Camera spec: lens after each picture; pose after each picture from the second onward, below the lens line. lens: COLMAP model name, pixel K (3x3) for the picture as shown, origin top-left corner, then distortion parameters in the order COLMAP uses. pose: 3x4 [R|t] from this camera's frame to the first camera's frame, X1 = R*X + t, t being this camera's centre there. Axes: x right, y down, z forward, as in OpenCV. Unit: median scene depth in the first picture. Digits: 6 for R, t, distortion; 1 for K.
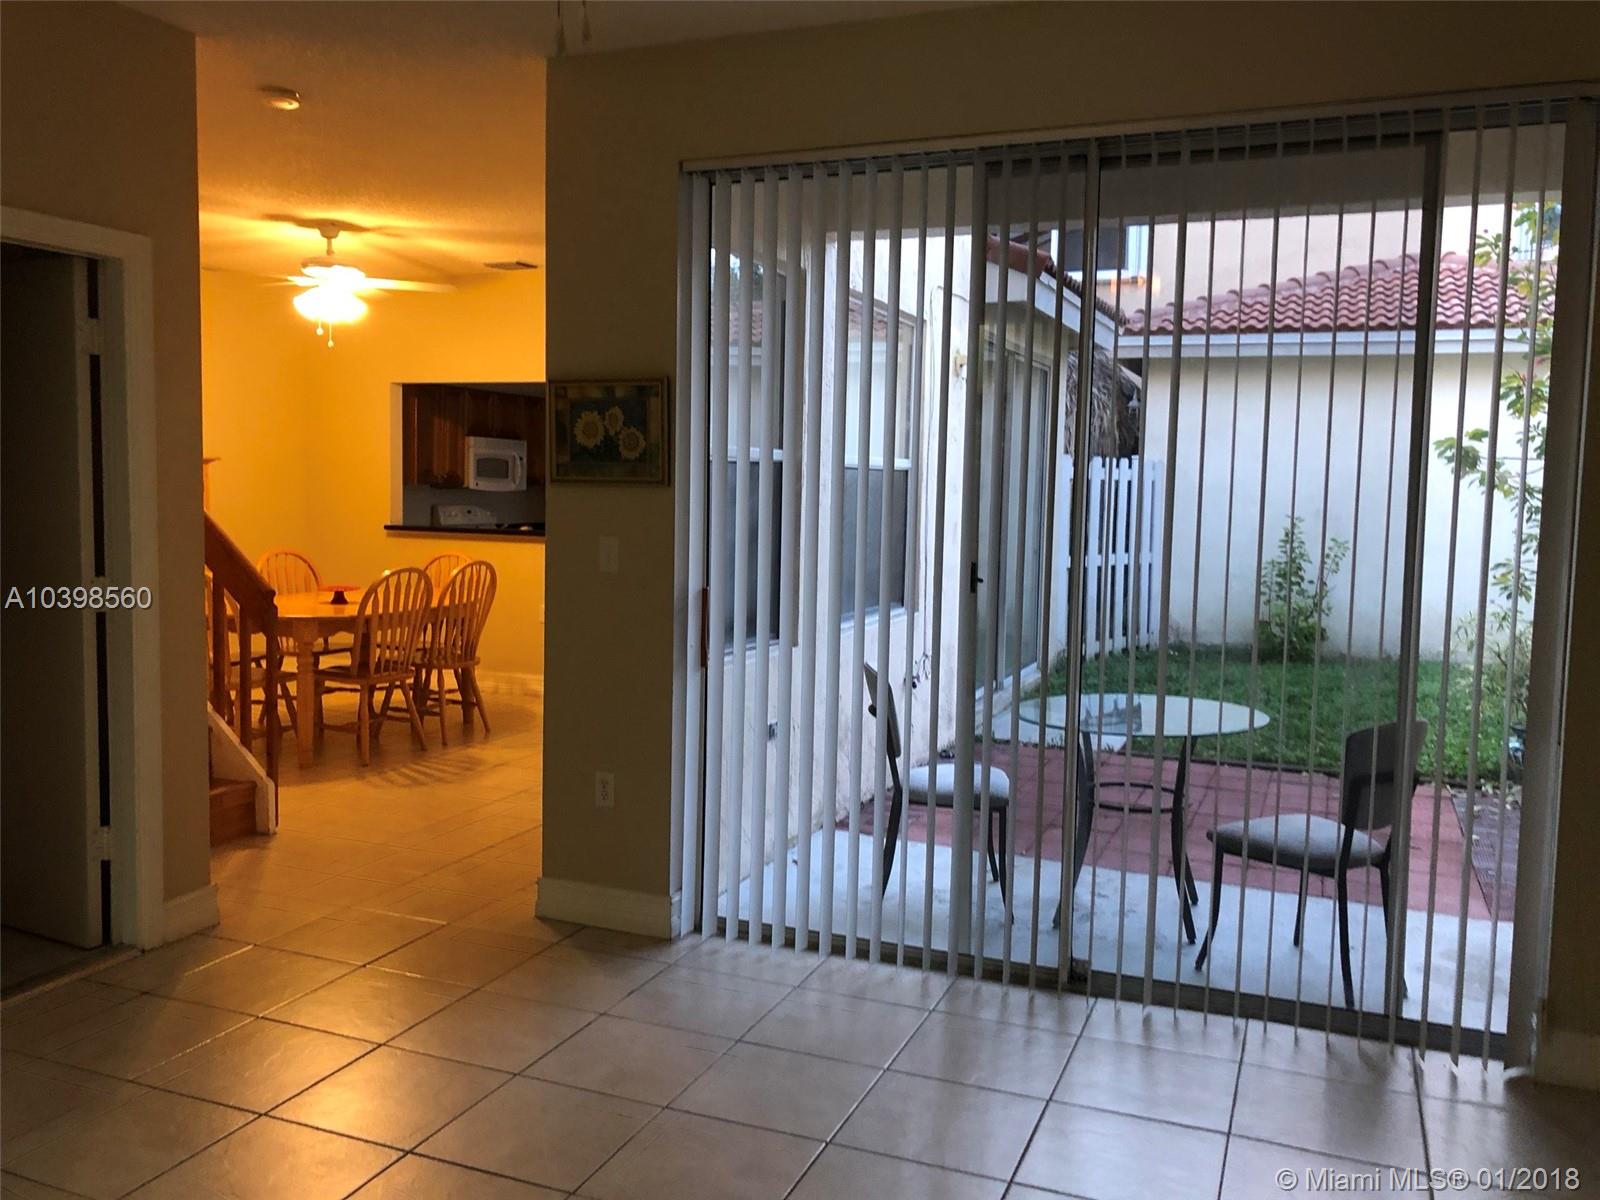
lens RADIAL K [[1322.8, 0, 800.0], [0, 1322.8, 600.0], [0, 0, 1]] dist [0.003071, -0.002663]
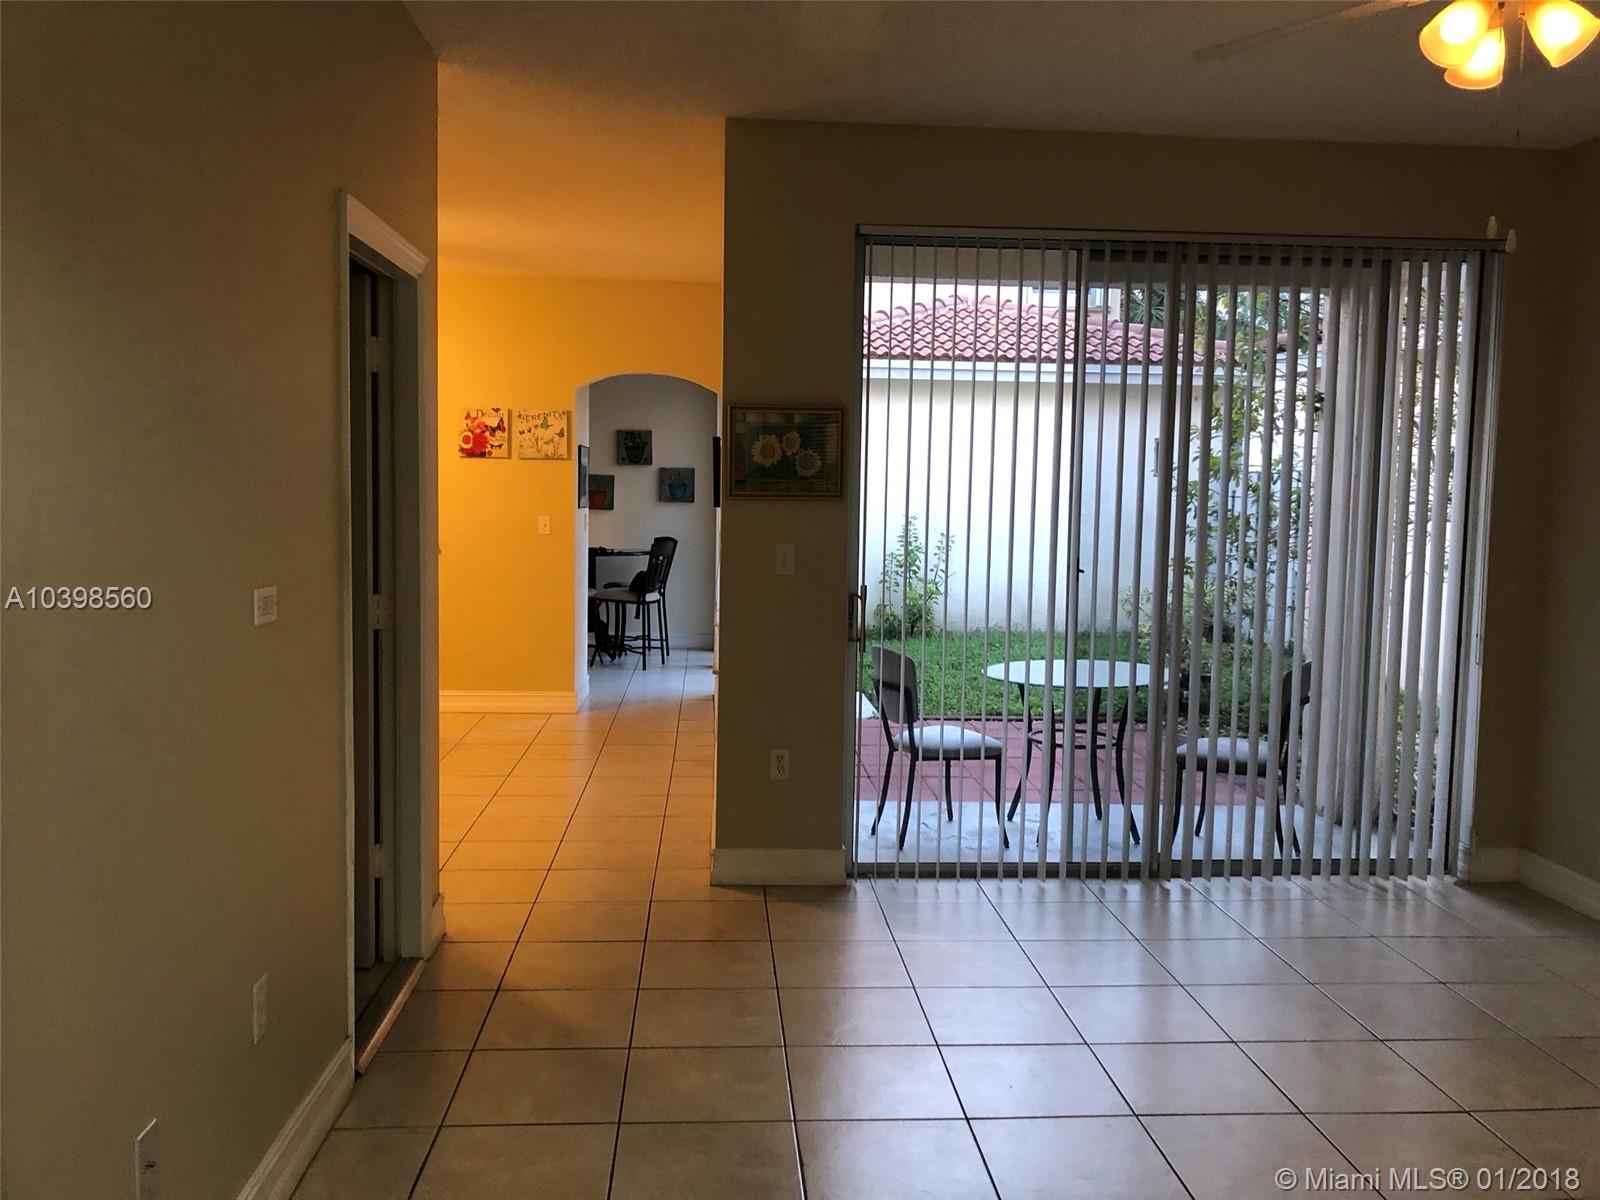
lens RADIAL K [[1303.4, 0, 800.0], [0, 1303.4, 600.0], [0, 0, 1]] dist [0.034767, -0.052504]
pose [[0.902669, -0.043354, 0.428145, -0.621523], [0.042756, 0.999025, 0.011018, -0.010750], [-0.428205, 0.008360, 0.903643, -0.031883]]
